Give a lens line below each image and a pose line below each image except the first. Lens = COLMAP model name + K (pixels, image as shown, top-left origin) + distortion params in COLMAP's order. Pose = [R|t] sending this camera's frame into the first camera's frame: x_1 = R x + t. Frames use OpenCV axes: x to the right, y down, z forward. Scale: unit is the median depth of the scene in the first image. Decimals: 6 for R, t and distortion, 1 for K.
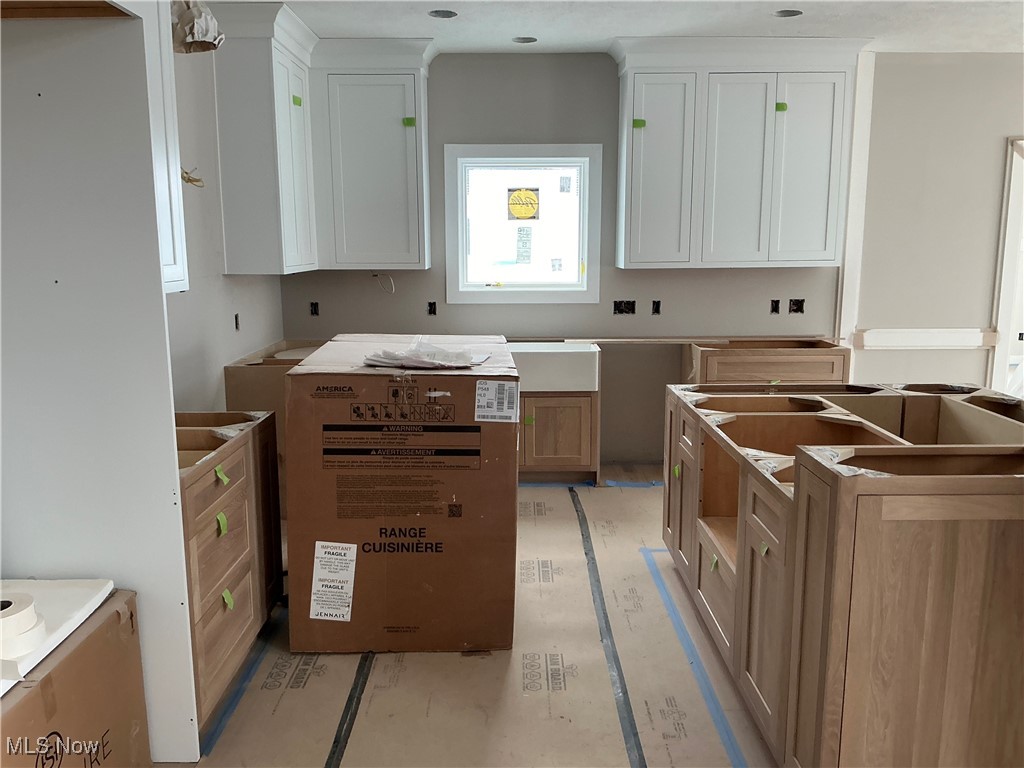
lens RADIAL K [[842.5, 0, 512.0], [0, 842.5, 384.0], [0, 0, 1]] dist [0.111001, -0.224713]
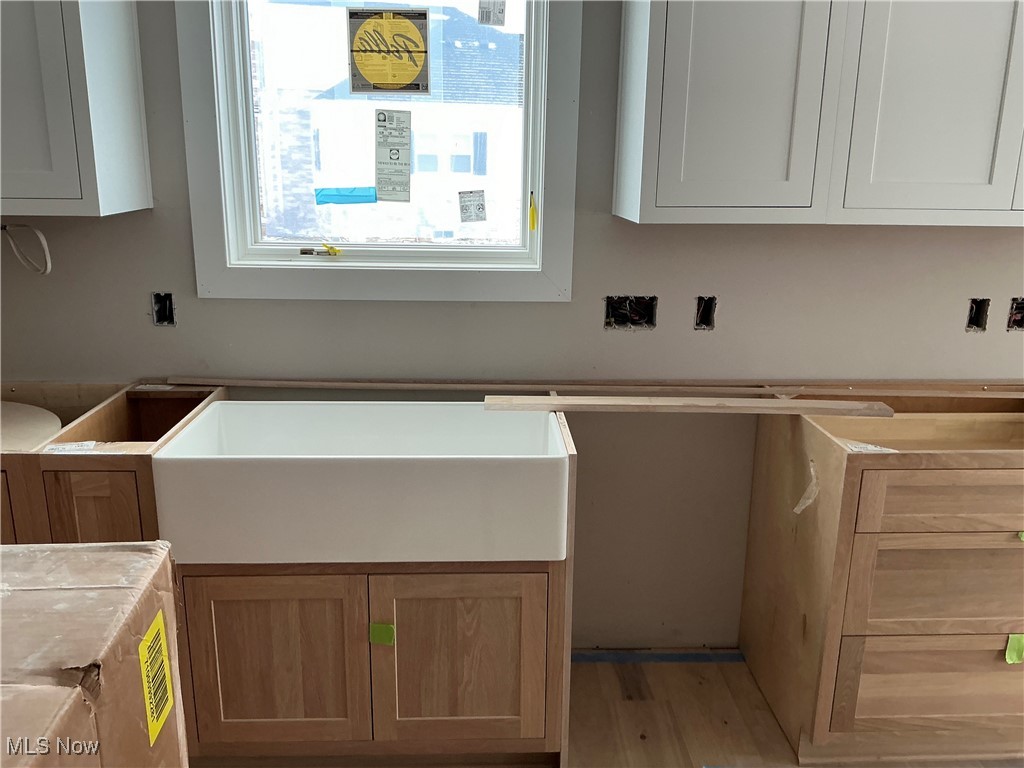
lens RADIAL K [[842.5, 0, 512.0], [0, 842.5, 384.0], [0, 0, 1]] dist [0.111001, -0.224713]
pose [[0.998942, 0.006917, 0.045464, 0.054850], [-0.010965, 0.995934, 0.089416, -0.091753], [-0.044661, -0.089820, 0.994956, 0.578529]]
